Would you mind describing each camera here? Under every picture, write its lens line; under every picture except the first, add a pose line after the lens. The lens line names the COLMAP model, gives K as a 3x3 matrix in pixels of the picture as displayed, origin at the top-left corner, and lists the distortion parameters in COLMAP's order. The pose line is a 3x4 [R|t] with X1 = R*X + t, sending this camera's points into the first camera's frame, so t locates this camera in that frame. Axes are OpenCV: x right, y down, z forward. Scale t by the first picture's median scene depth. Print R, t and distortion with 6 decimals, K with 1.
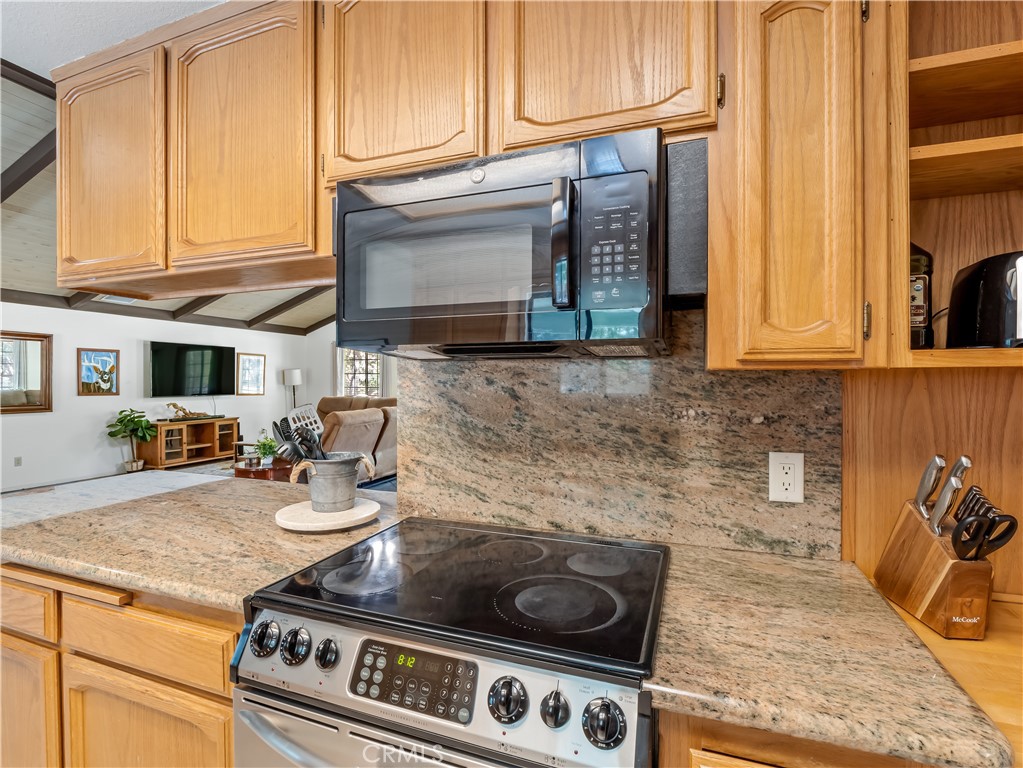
lens RADIAL K [[494.9, 0, 509.8], [0, 494.9, 380.0], [0, 0, 1]] dist [-0.004768, -0.001879]
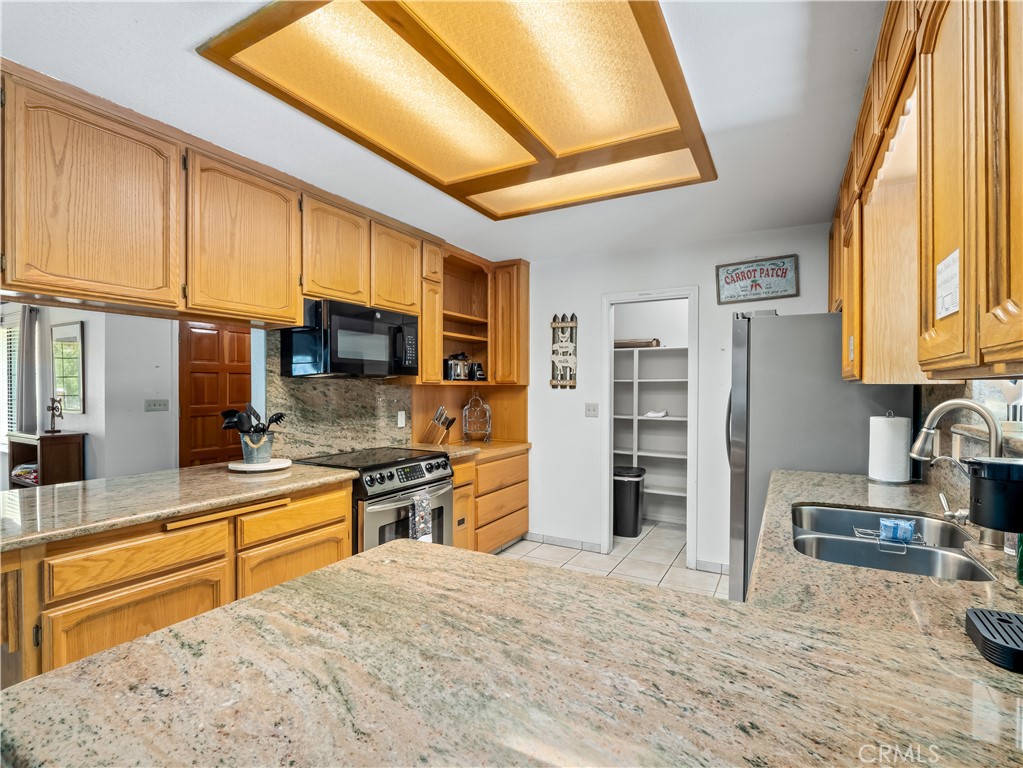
lens RADIAL K [[494.9, 0, 514.1], [0, 494.9, 387.0], [0, 0, 1]] dist [-0.004768, -0.001879]
pose [[0.156229, 0.000042, 0.987721, -2.032041], [0.000163, 1.000000, -0.000068, -0.002182], [-0.987721, 0.000172, 0.156229, -0.152818]]
